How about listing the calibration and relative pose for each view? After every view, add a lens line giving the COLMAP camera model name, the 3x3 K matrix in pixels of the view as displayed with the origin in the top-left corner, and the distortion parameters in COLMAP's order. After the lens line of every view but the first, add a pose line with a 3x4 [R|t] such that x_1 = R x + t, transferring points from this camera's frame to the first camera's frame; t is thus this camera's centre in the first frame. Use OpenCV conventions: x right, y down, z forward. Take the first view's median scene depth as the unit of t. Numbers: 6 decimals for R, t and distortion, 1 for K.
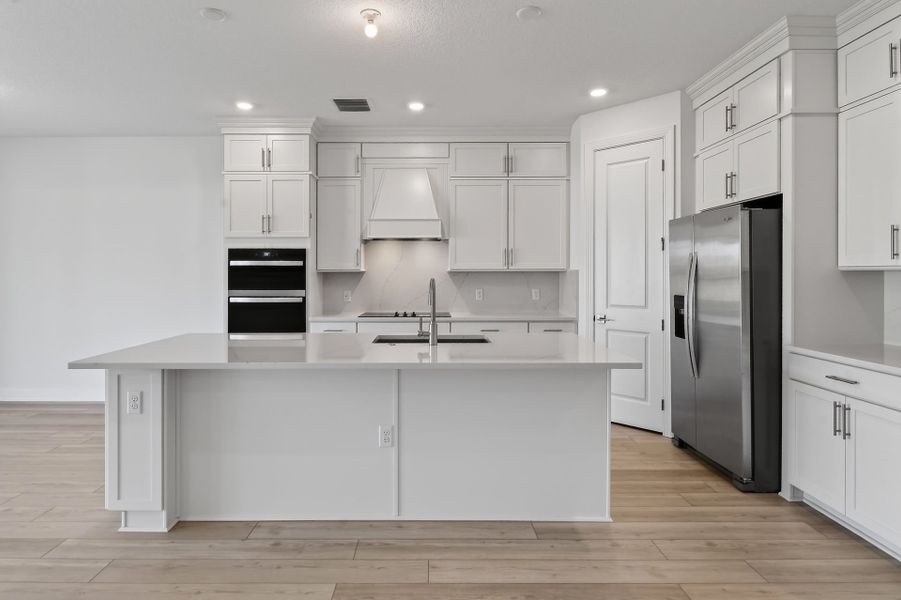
lens RADIAL K [[512.9, 0, 429.1], [0, 512.9, 273.0], [0, 0, 1]] dist [-0.000081, -0.002063]
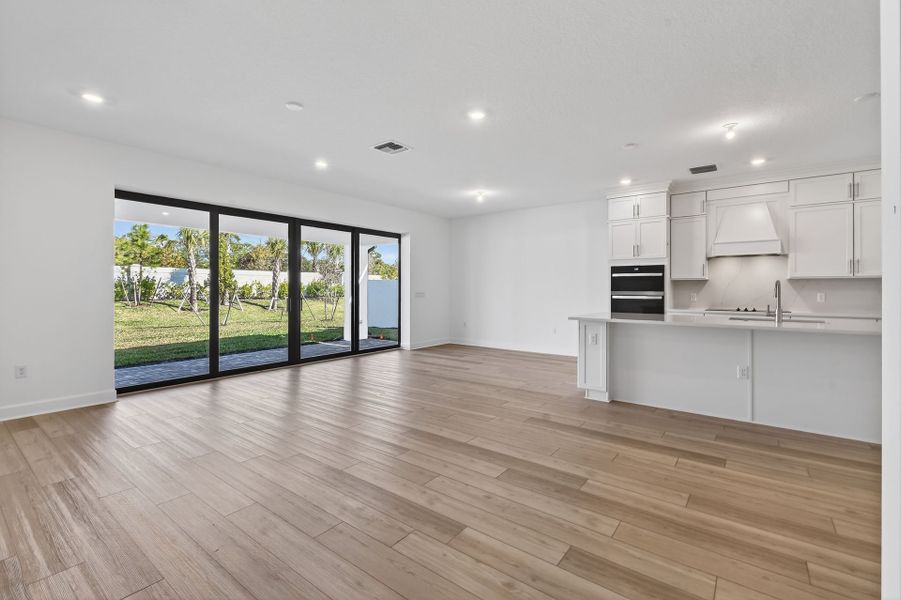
lens RADIAL K [[397.4, 0, 425.7], [0, 397.4, 286.6], [0, 0, 1]] dist [0.004344, -0.002564]
pose [[0.772539, -0.000492, -0.634967, -0.033094], [-0.001348, 0.999996, -0.002415, 0.022224], [0.634966, 0.002721, 0.772536, -0.395482]]
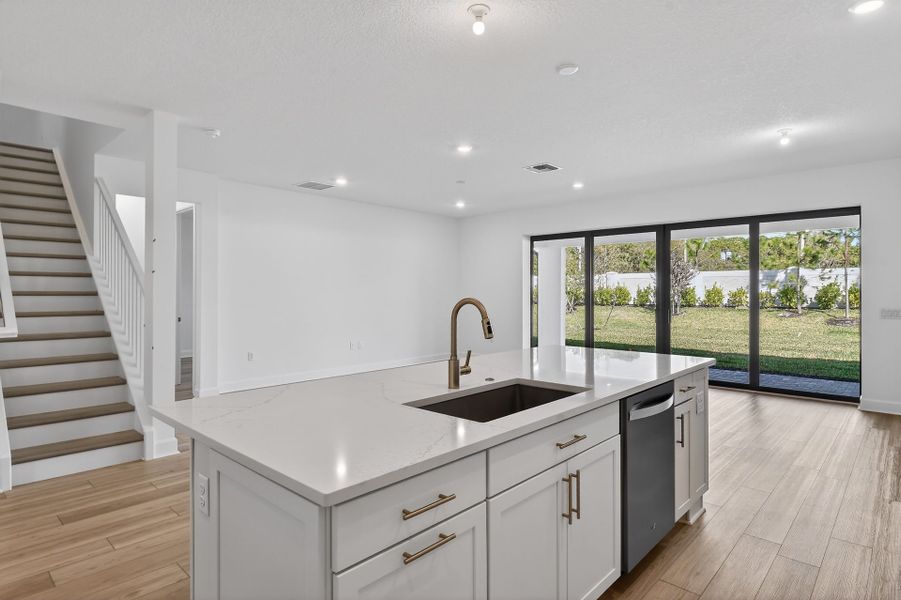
lens RADIAL K [[485.8, 0, 470.8], [0, 485.8, 283.6], [0, 0, 1]] dist [0.004166, -0.009195]
pose [[-0.663812, -0.010496, -0.747826, 0.317682], [0.001733, 0.999877, -0.015572, 0.001267], [0.747898, -0.011633, -0.663712, 0.922928]]
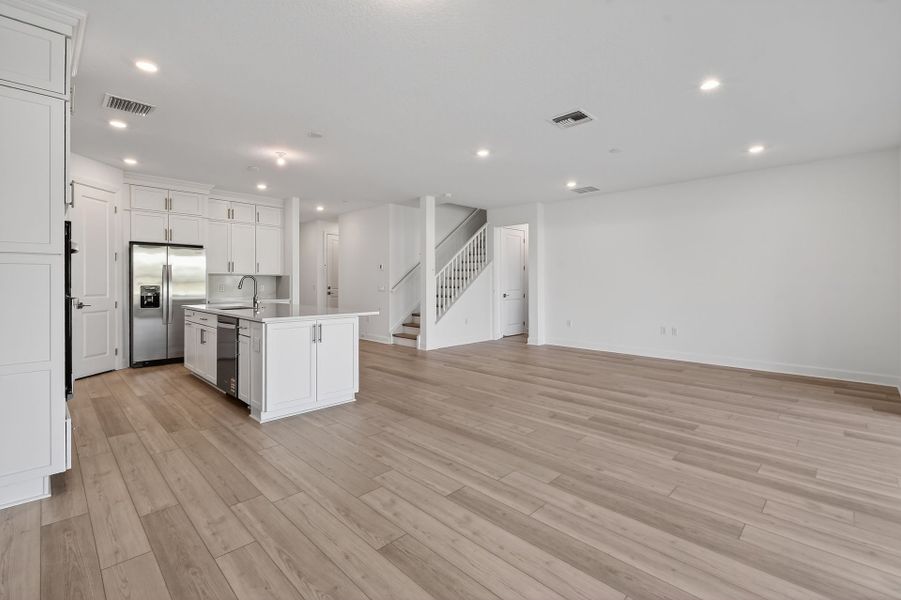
lens RADIAL K [[397.4, 0, 445.5], [0, 397.4, 284.7], [0, 0, 1]] dist [0.004344, -0.002564]
pose [[-0.715599, -0.000451, 0.698511, -1.055302], [0.001488, 0.999997, 0.002170, 0.029042], [-0.698510, 0.002592, -0.715596, 1.011639]]
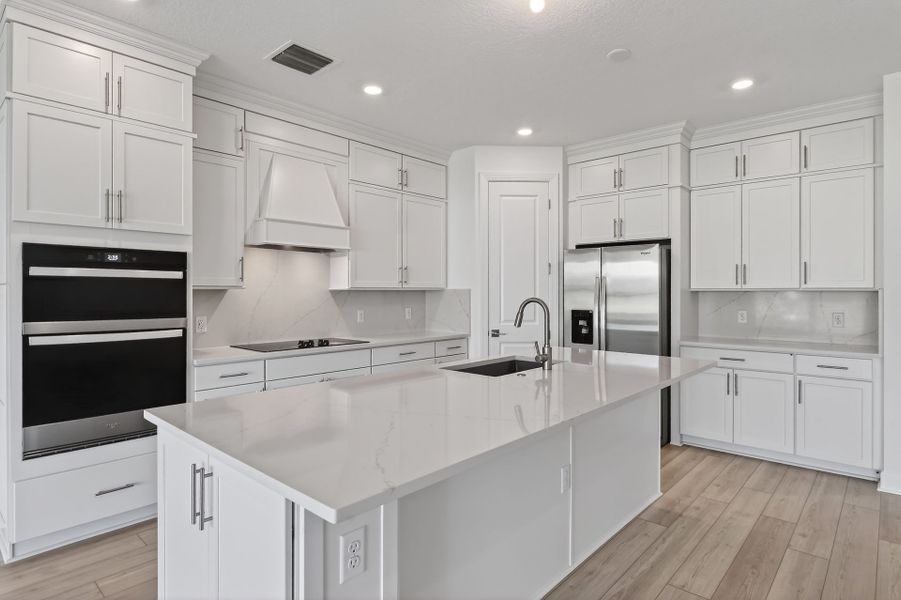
lens RADIAL K [[485.8, 0, 467.1], [0, 485.8, 292.7], [0, 0, 1]] dist [0.004166, -0.009195]
pose [[0.649707, 0.002206, 0.760182, -0.475077], [-0.003571, 0.999994, 0.000150, 0.001207], [-0.760177, -0.002812, 0.649710, 0.341116]]
